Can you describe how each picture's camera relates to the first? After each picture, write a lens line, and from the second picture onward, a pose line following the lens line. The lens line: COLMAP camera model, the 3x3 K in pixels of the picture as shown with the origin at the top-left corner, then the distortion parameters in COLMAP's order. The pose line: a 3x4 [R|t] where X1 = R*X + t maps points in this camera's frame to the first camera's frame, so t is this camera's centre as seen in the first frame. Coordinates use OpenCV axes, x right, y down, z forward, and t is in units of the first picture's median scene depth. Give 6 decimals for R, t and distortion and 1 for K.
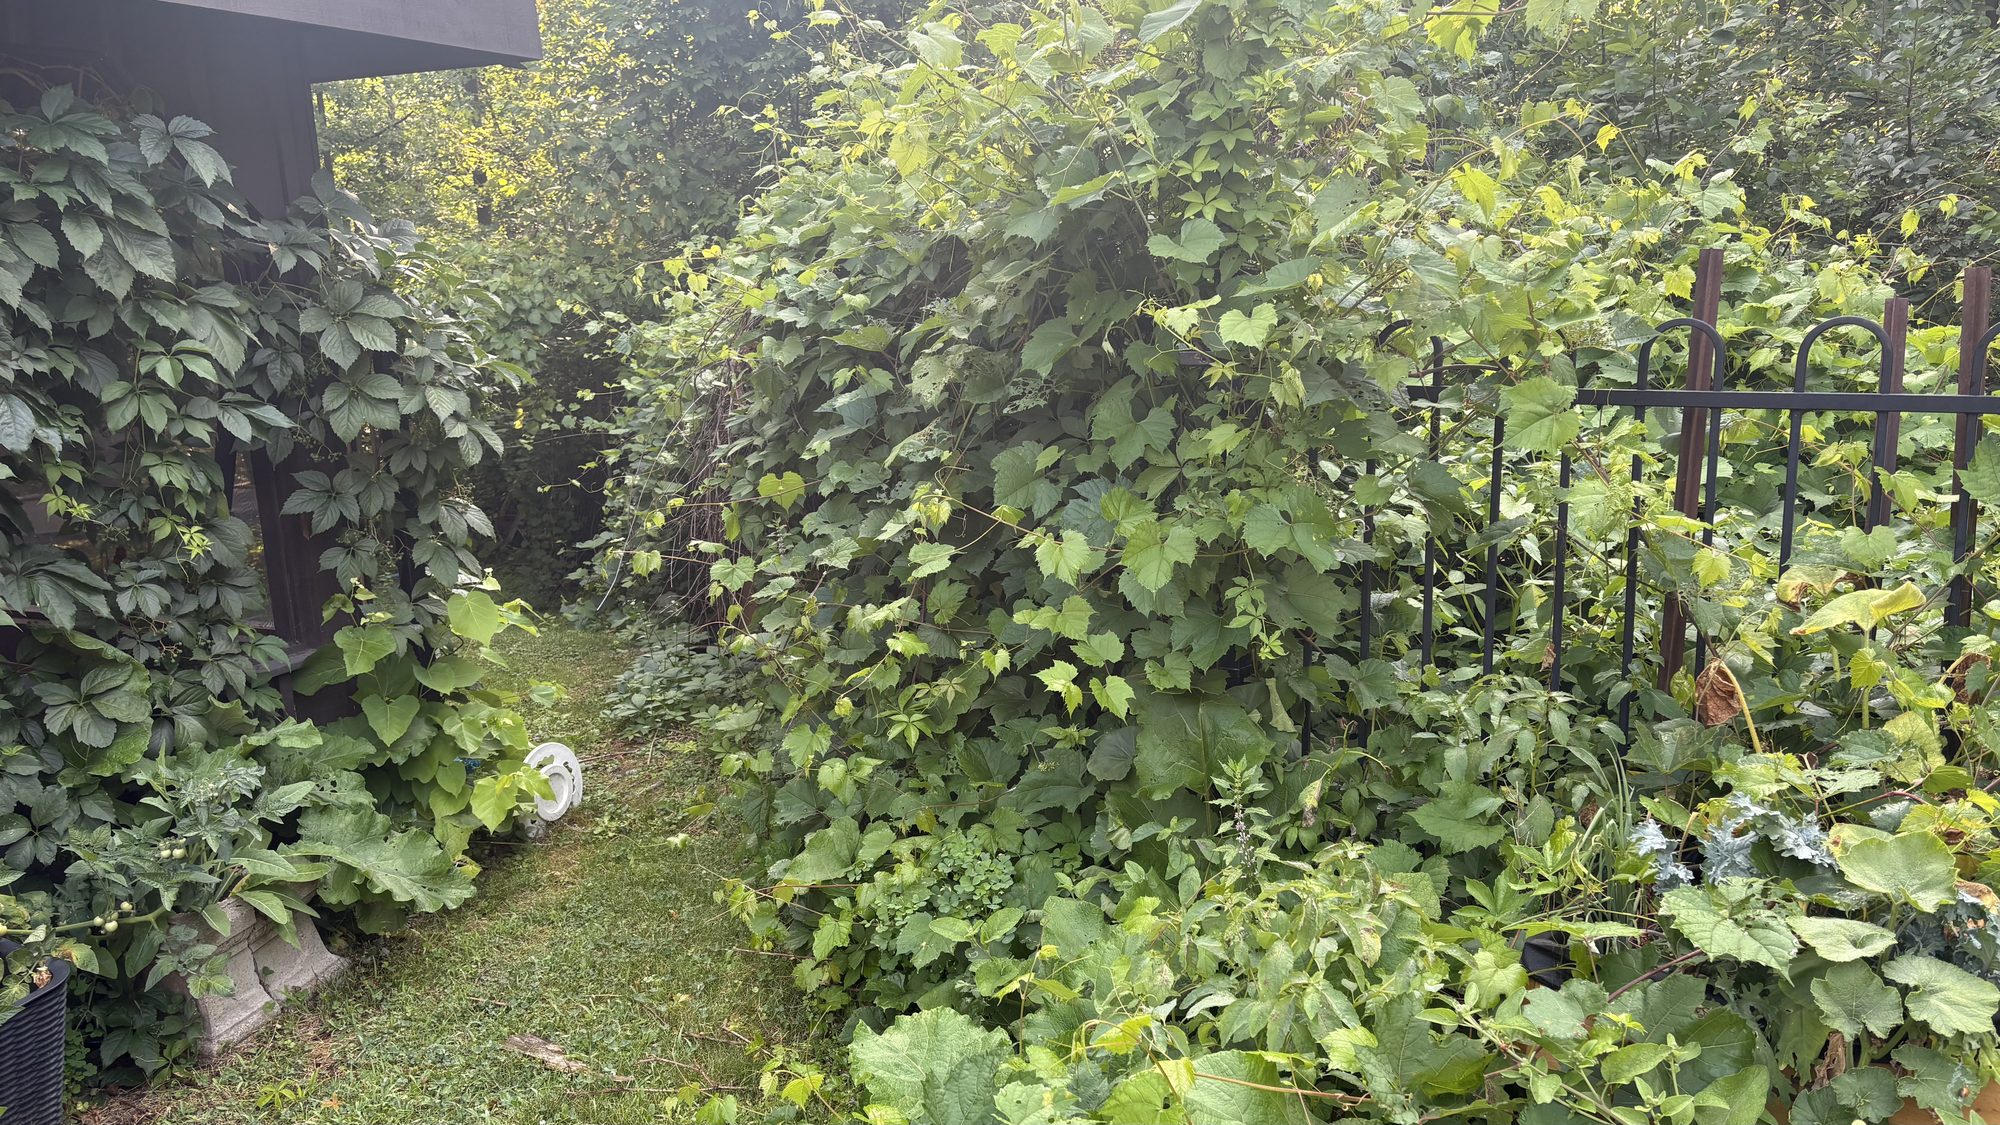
lens RADIAL K [[1579.2, 0, 1000.0], [0, 1579.2, 562.5], [0, 0, 1]] dist [0.116204, -0.267760]
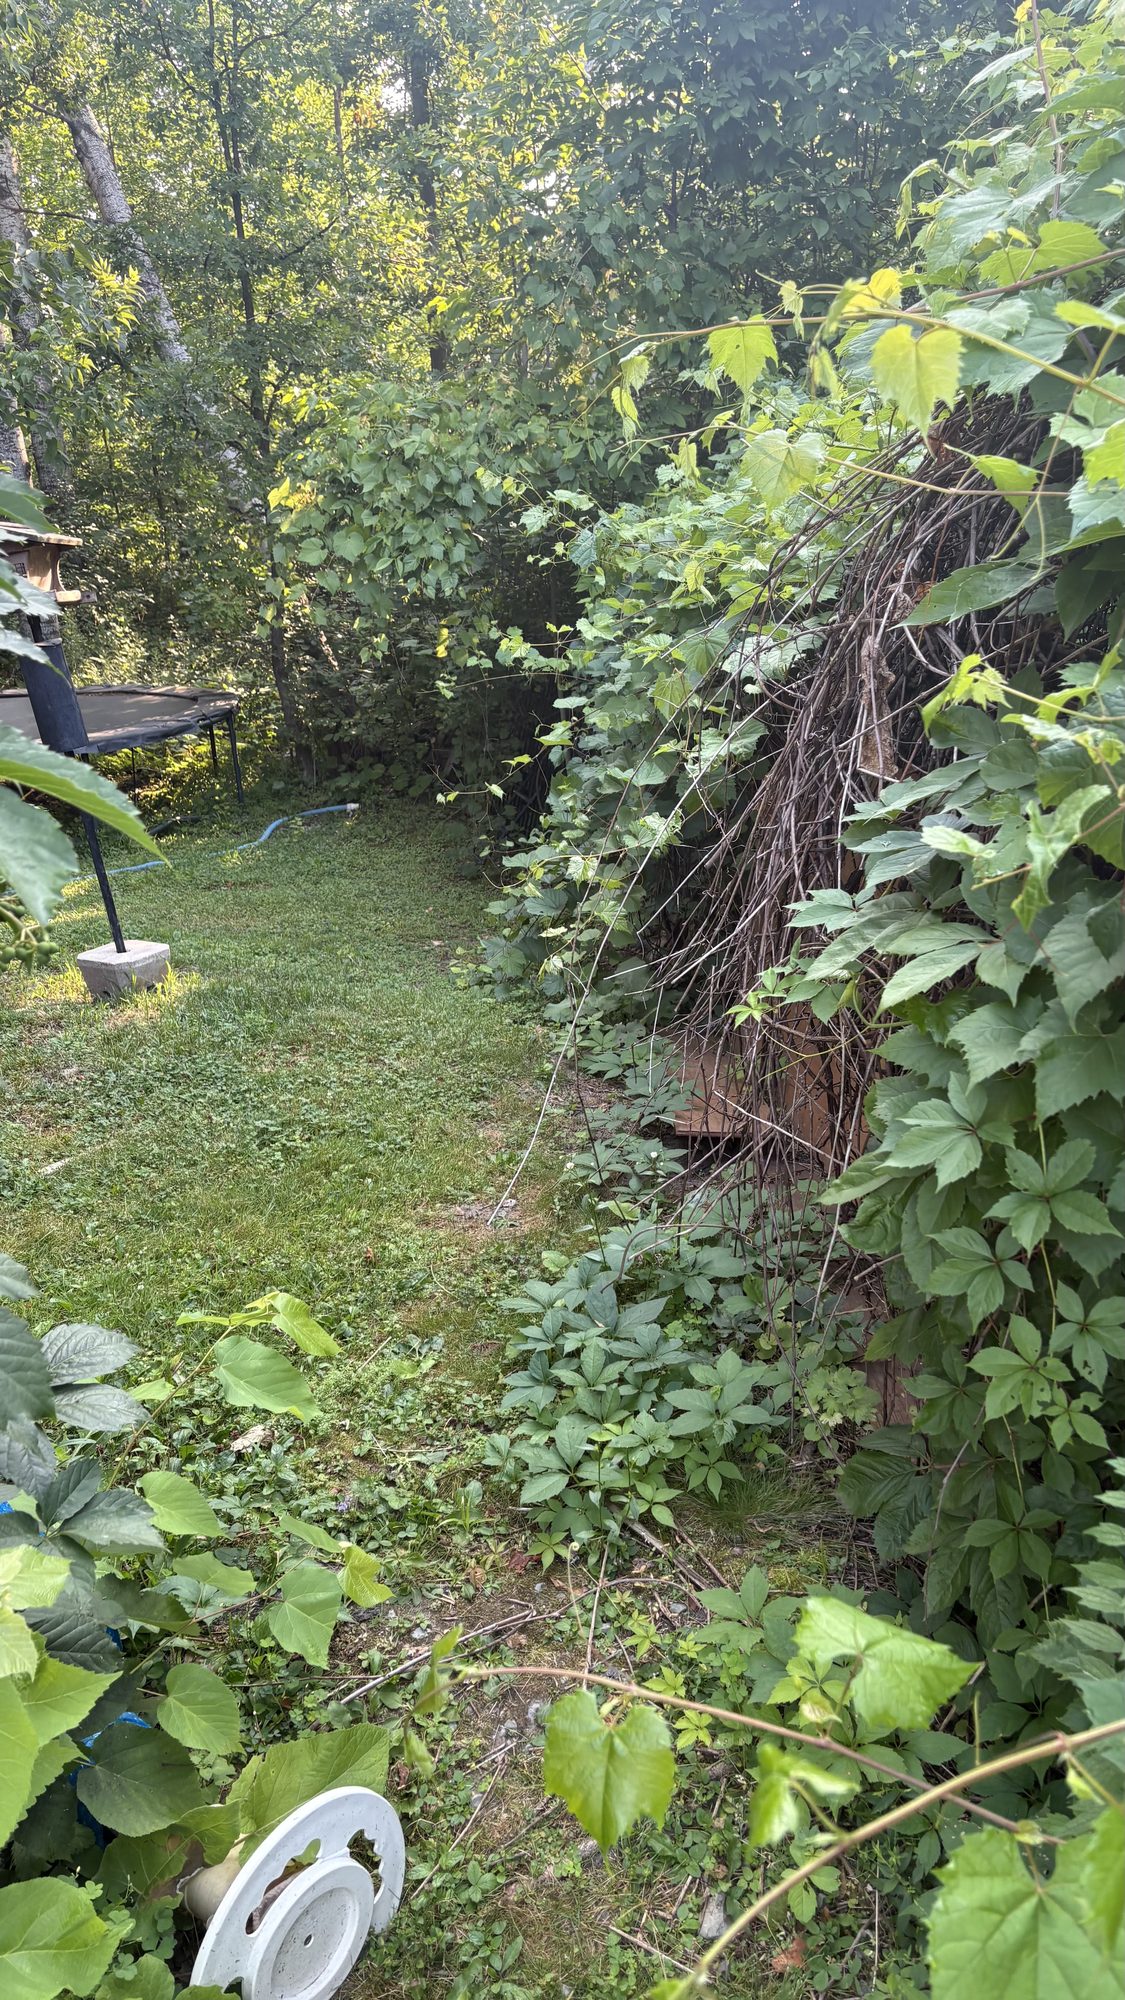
lens RADIAL K [[1579.2, 0, 562.5], [0, 1579.2, 1000.0], [0, 0, 1]] dist [0.116204, -0.267760]
pose [[0.969372, 0.081180, -0.231791, -0.073859], [-0.044085, 0.985978, 0.160948, -0.051841], [0.241607, -0.145800, 0.959358, 0.318401]]
